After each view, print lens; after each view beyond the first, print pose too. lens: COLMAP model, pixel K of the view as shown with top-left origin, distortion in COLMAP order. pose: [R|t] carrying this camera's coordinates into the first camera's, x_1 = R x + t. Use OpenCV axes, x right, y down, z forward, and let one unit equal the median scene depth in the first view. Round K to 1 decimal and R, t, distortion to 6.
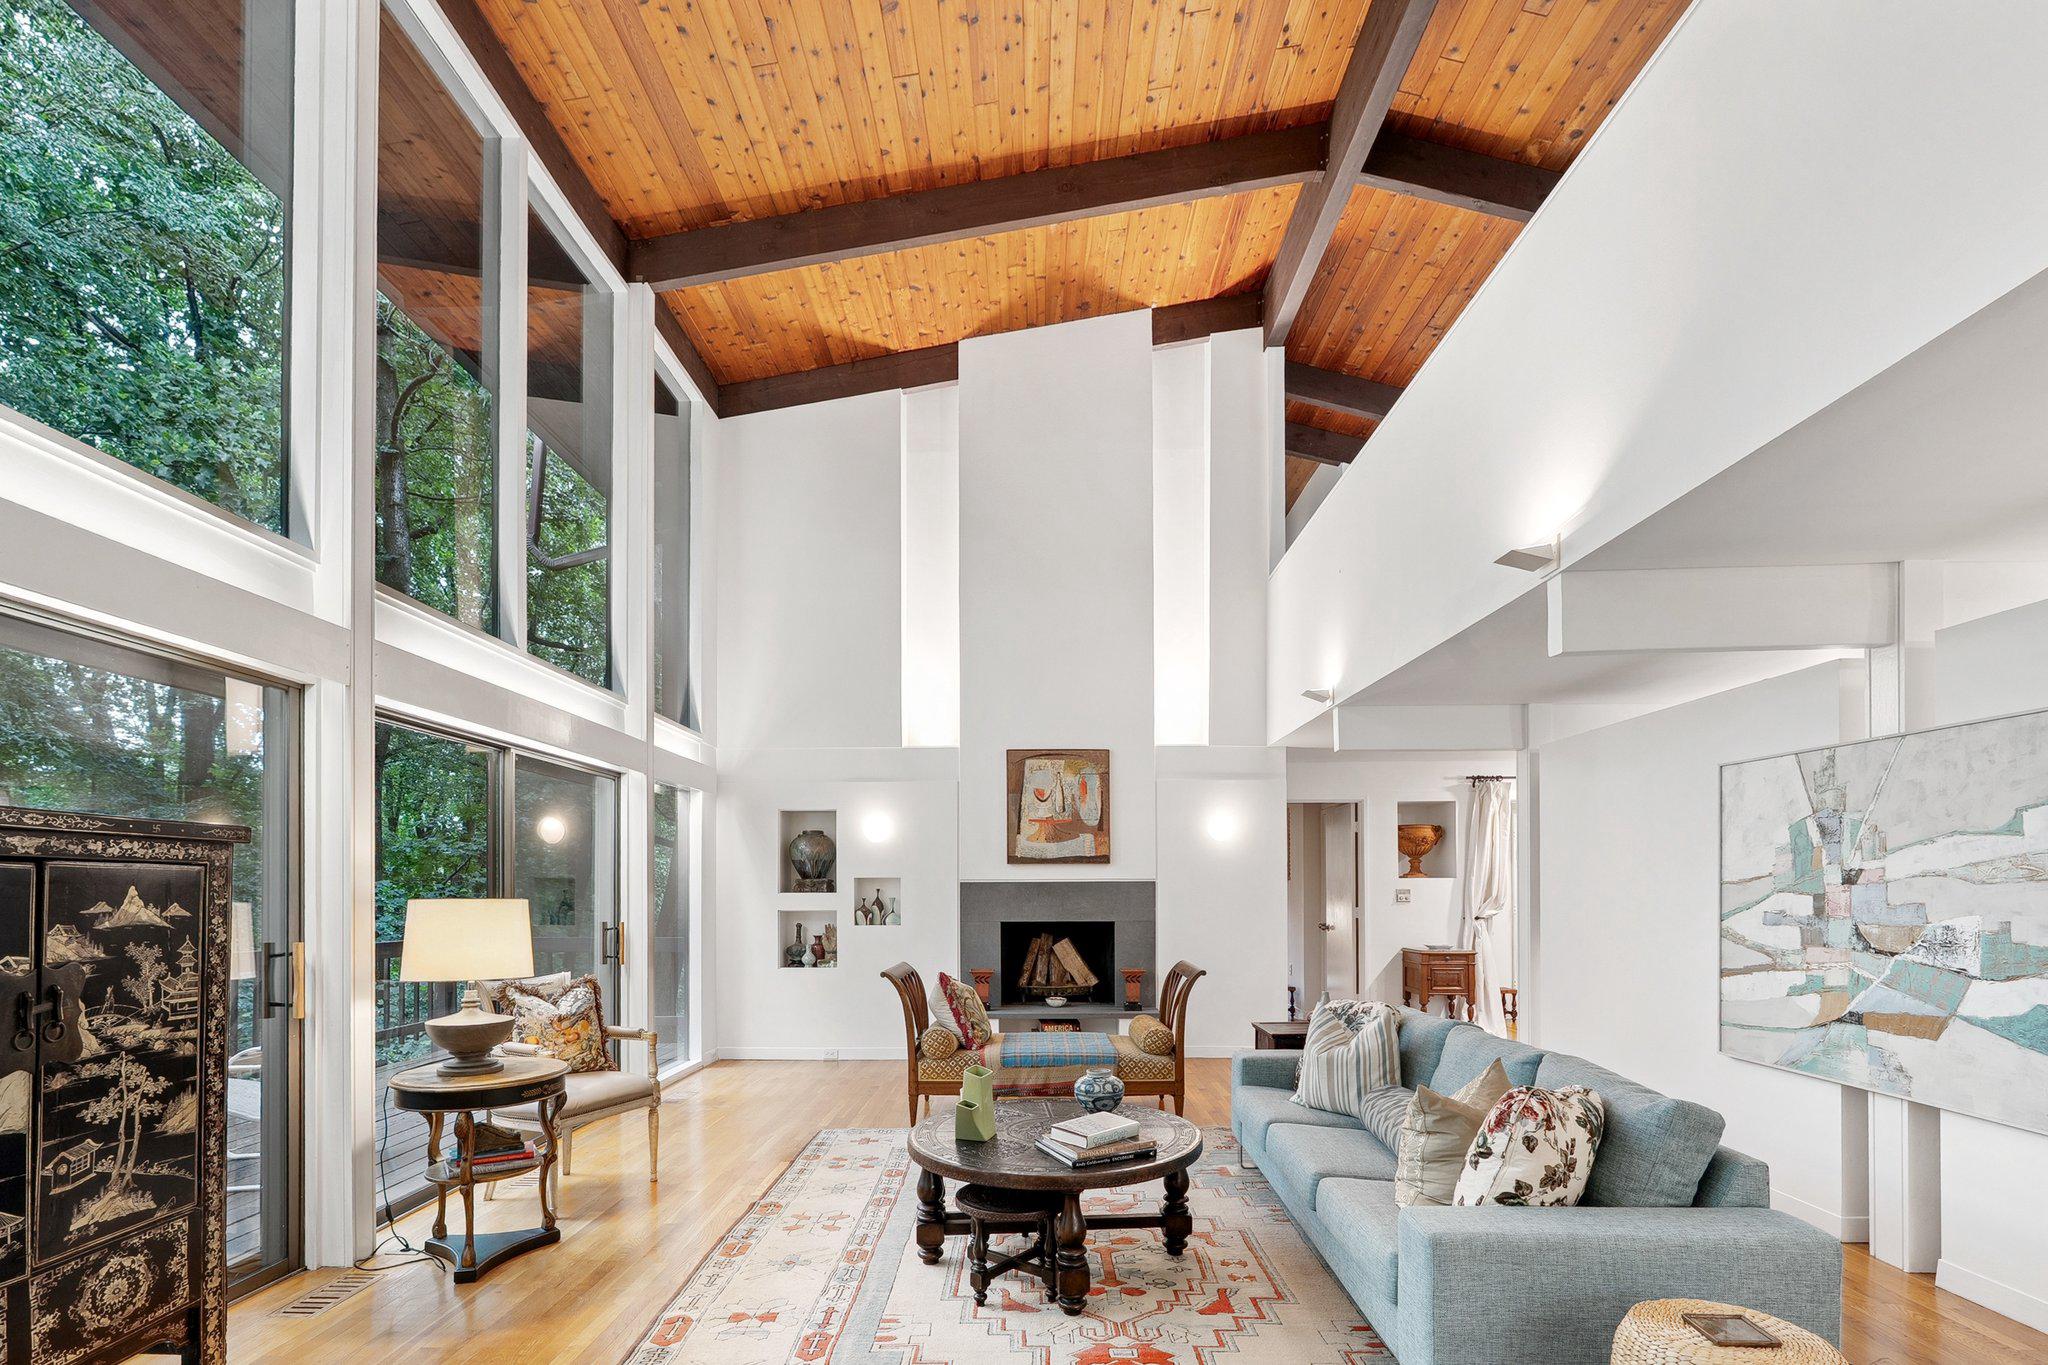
lens RADIAL K [[922.0, 0, 1025.4], [0, 922.0, 892.8], [0, 0, 1]] dist [-0.002162, -0.000503]
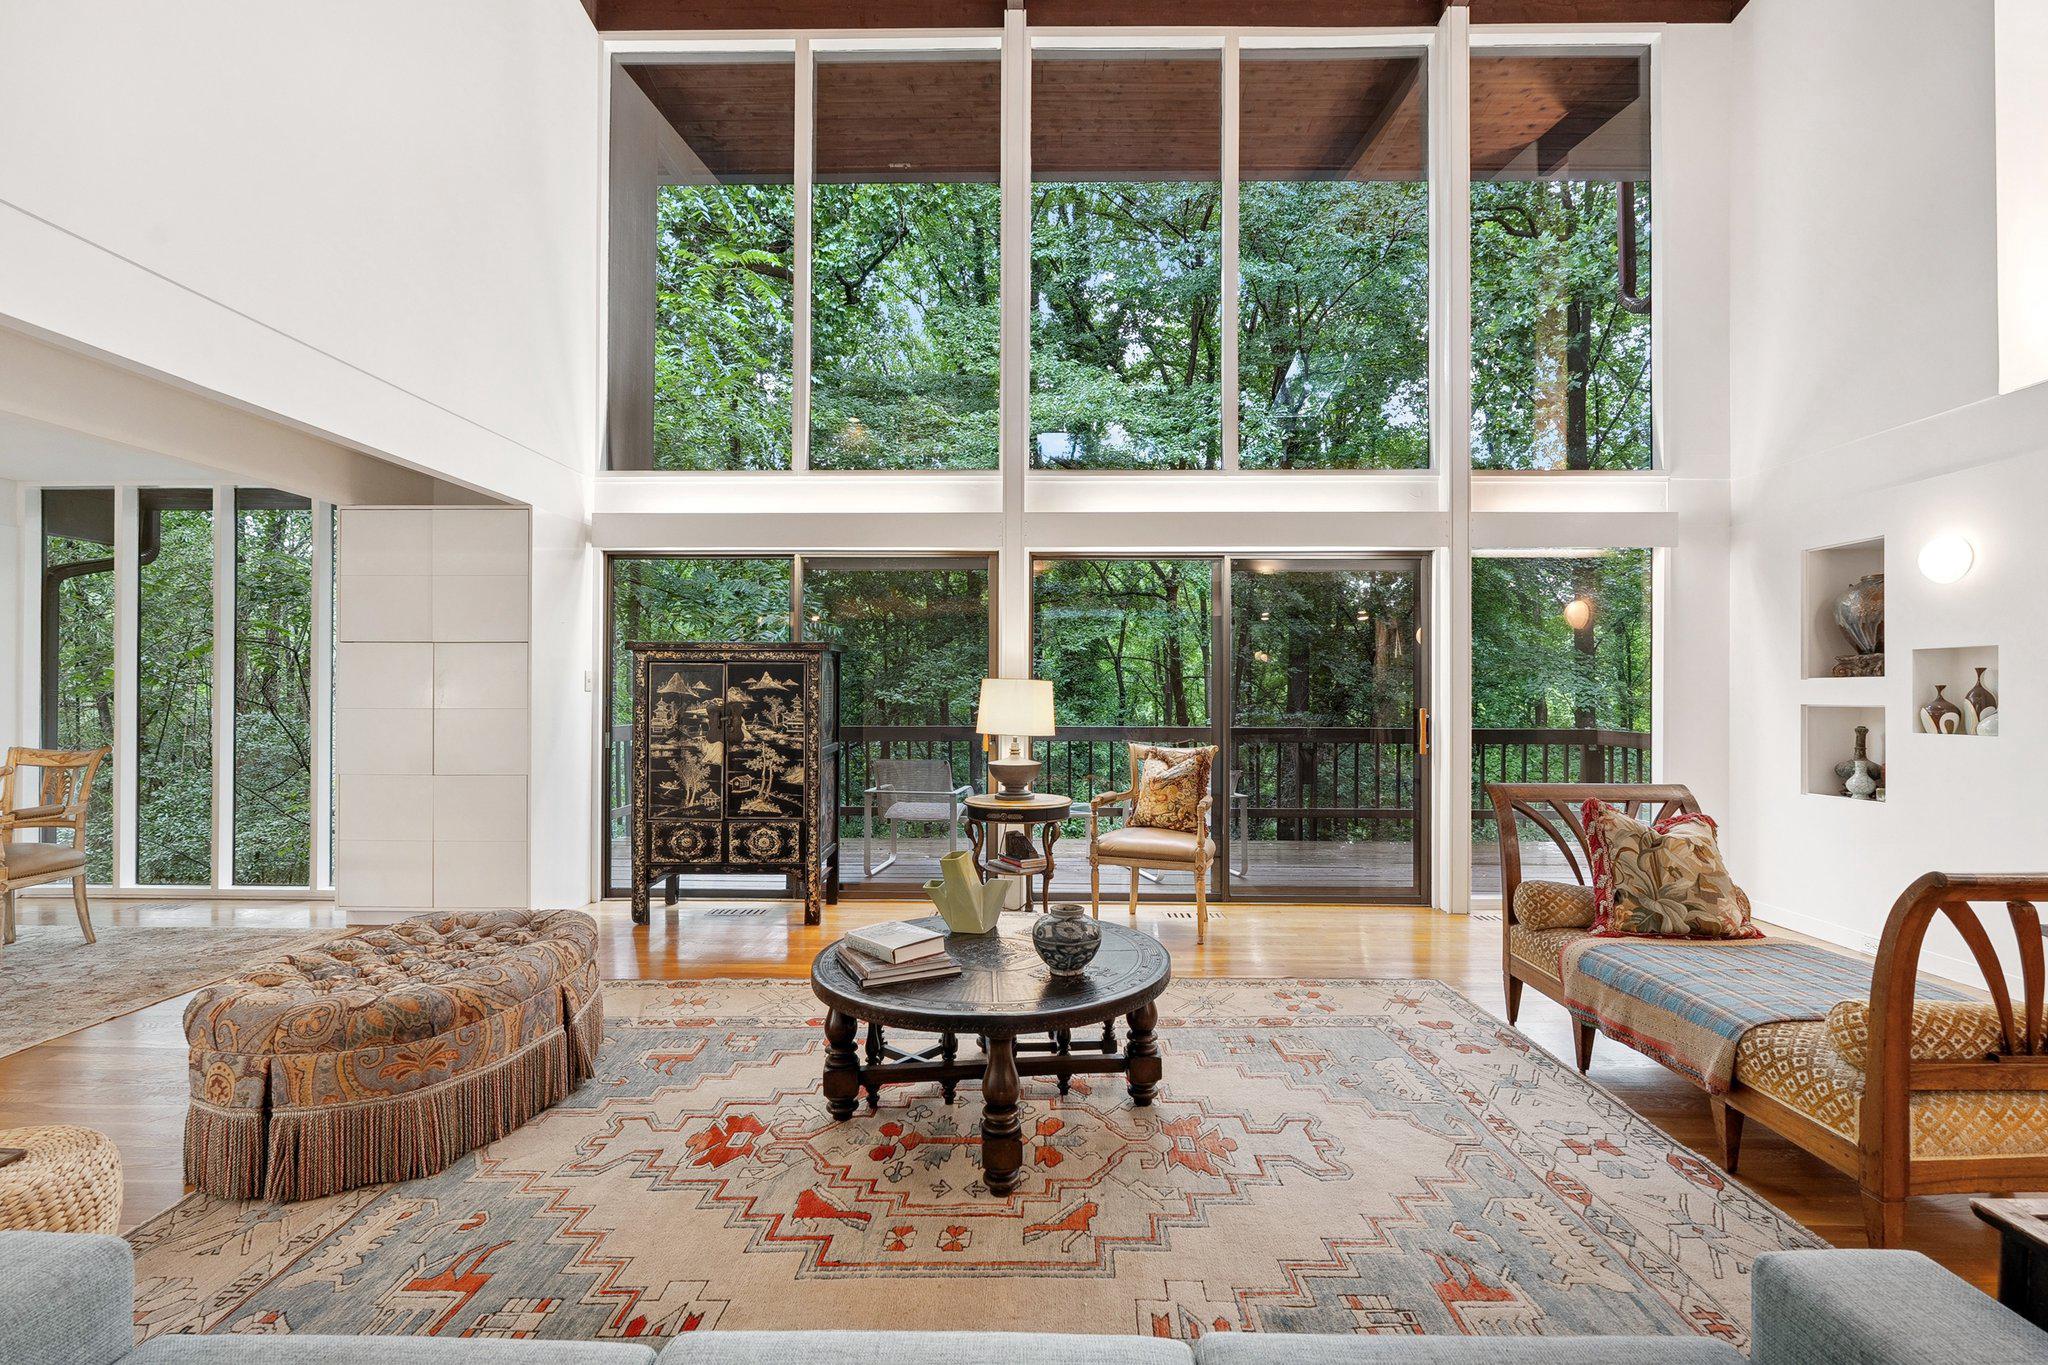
lens RADIAL K [[910.4, 0, 1040.8], [0, 910.4, 694.3], [0, 0, 1]] dist [-0.007043, -0.000357]
pose [[0.005917, -0.001889, -0.999981, 0.640496], [-0.003161, 0.999993, -0.001907, 0.024956], [0.999978, 0.003172, 0.005910, 0.797540]]
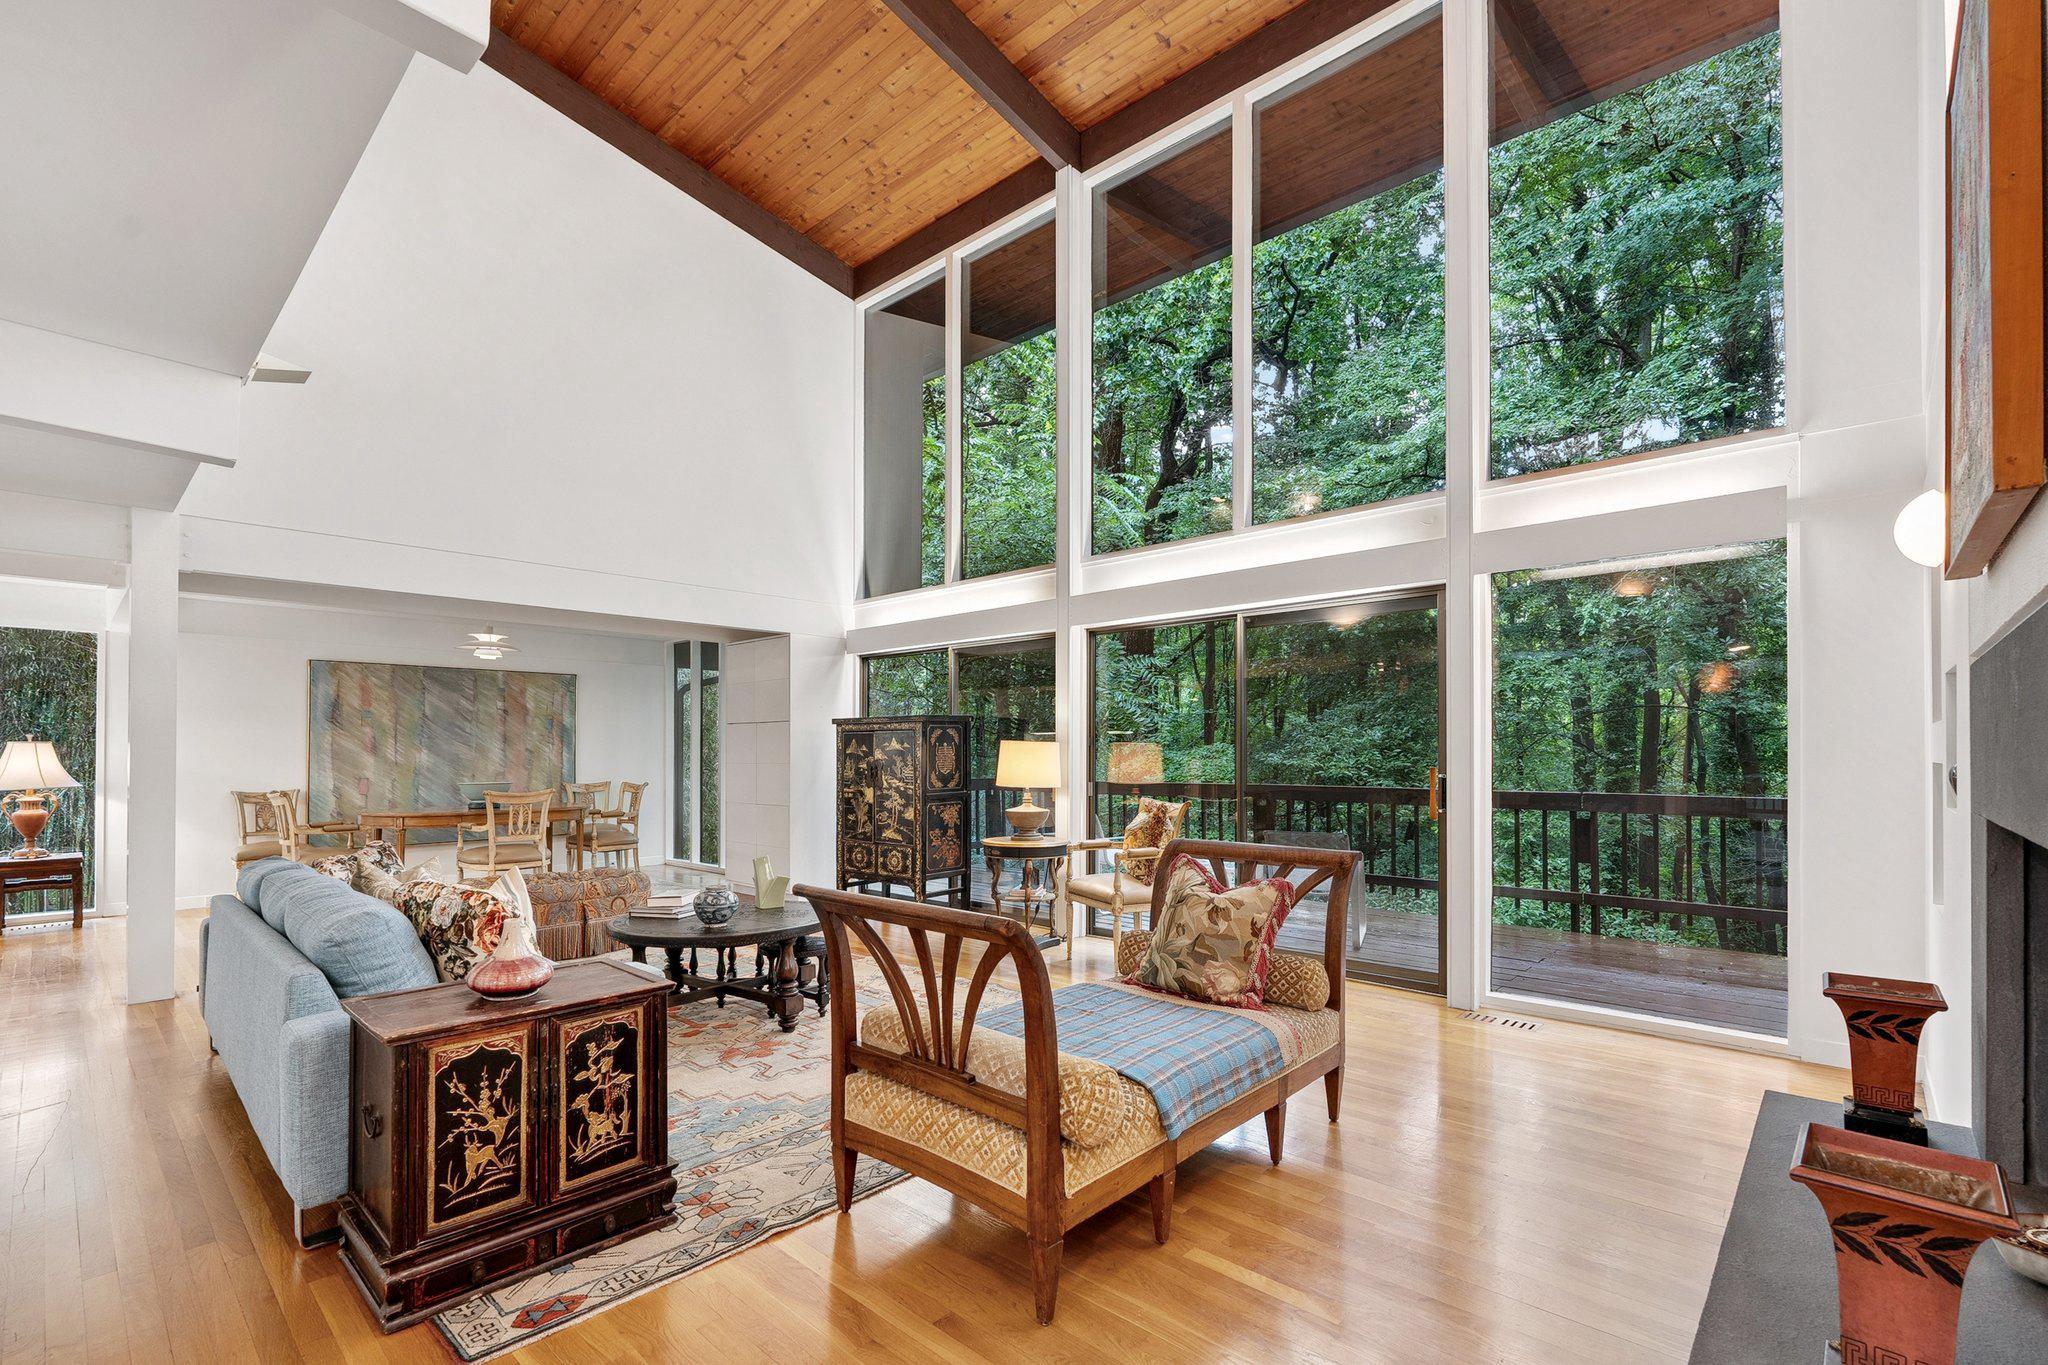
lens RADIAL K [[922.0, 0, 1007.6], [0, 922.0, 746.6], [0, 0, 1]] dist [-0.002162, -0.000503]
pose [[-0.671377, -0.003726, -0.741107, 0.556774], [0.004015, 0.999954, -0.008665, 0.025583], [0.741105, -0.008793, -0.671331, 1.650818]]
